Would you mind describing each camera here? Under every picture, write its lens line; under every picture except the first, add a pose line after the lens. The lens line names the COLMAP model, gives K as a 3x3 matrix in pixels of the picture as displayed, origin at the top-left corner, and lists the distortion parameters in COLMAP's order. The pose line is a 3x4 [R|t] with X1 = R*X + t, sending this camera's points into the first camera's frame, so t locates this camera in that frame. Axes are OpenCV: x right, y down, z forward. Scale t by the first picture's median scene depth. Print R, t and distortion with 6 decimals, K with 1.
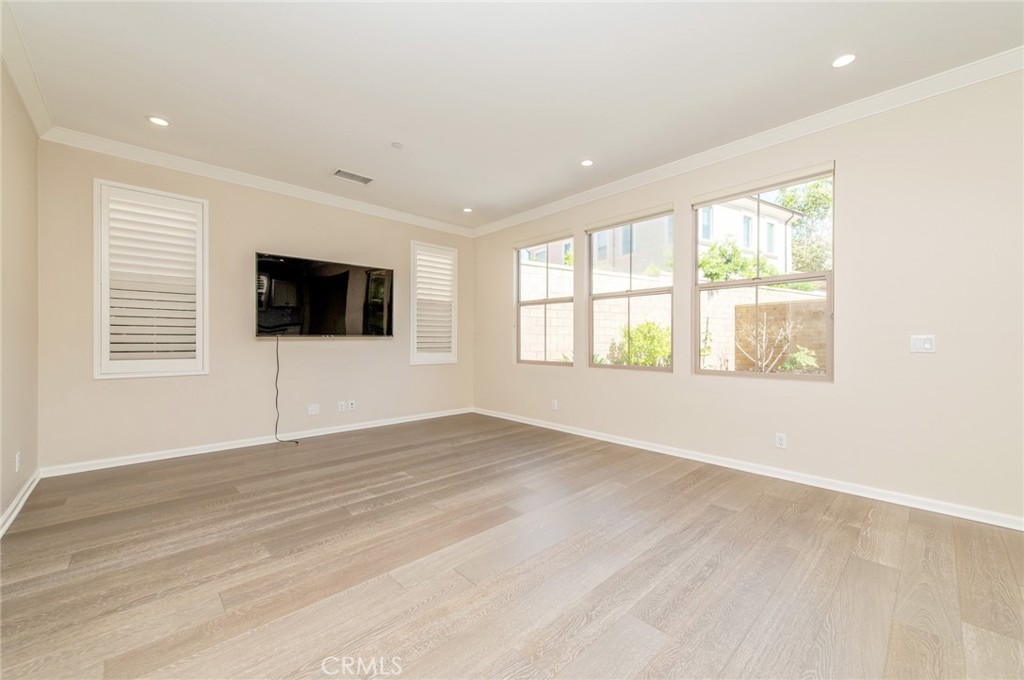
lens RADIAL K [[398.3, 0, 514.0], [0, 398.3, 341.2], [0, 0, 1]] dist [0.004475, 0.000312]
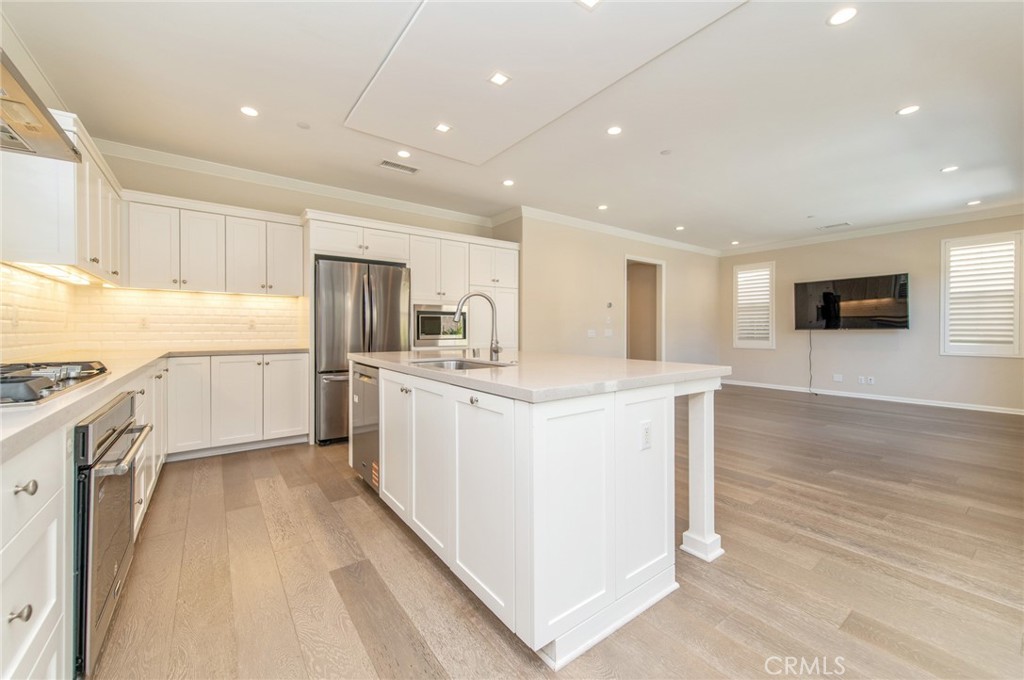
lens RADIAL K [[398.3, 0, 514.0], [0, 398.3, 333.5], [0, 0, 1]] dist [0.004475, 0.000312]
pose [[-0.124658, 0.002239, -0.992197, 1.234894], [0.000397, 0.999997, 0.002207, -0.000628], [0.992200, -0.000119, -0.124659, -0.028540]]
